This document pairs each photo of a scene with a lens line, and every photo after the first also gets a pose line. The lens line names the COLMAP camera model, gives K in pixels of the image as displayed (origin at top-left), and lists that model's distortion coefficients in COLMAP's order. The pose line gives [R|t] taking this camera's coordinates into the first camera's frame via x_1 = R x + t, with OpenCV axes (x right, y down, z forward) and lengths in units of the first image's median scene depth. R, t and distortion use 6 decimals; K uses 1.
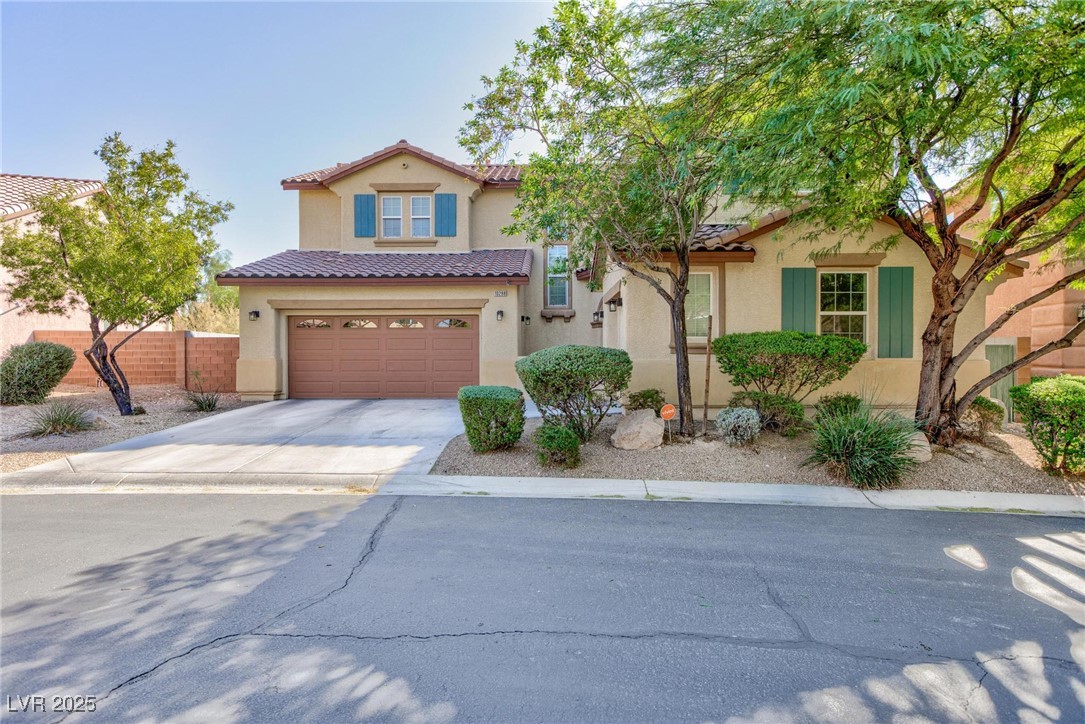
lens RADIAL K [[593.1, 0, 542.6], [0, 593.1, 357.8], [0, 0, 1]] dist [-0.004136, -0.000388]
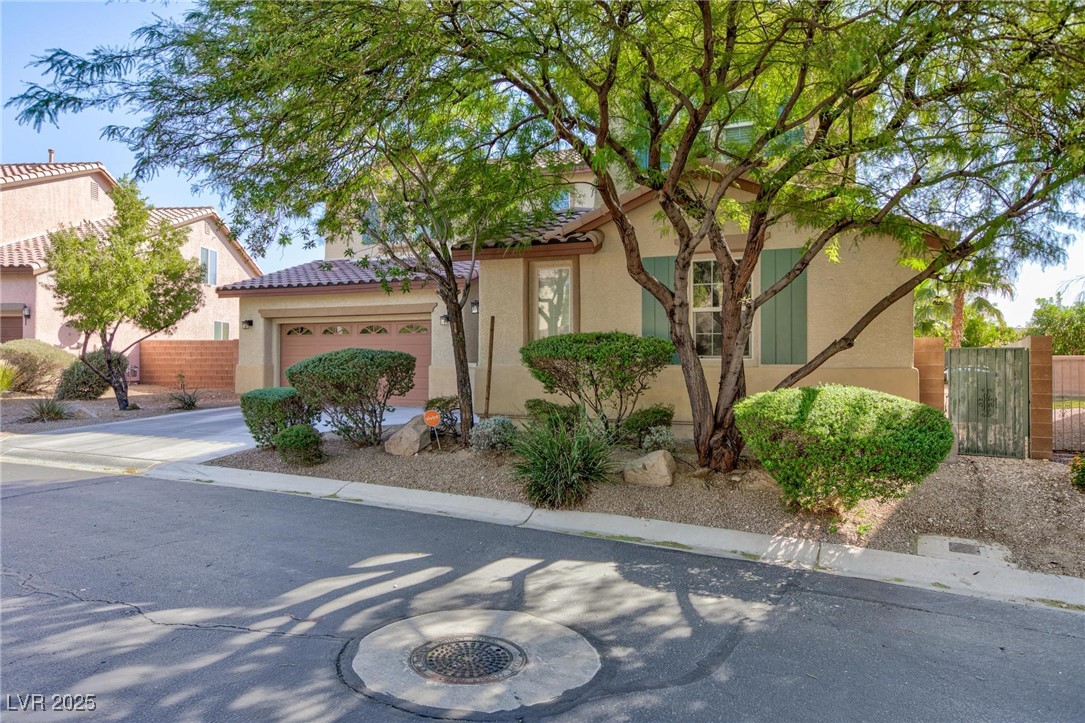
lens RADIAL K [[720.2, 0, 542.4], [0, 720.2, 362.3], [0, 0, 1]] dist [-0.001151, 0.000672]
pose [[0.919924, 0.003221, -0.392083, 0.634860], [-0.007830, 0.999918, -0.010155, 0.008824], [0.392018, 0.012411, 0.919874, -0.001524]]
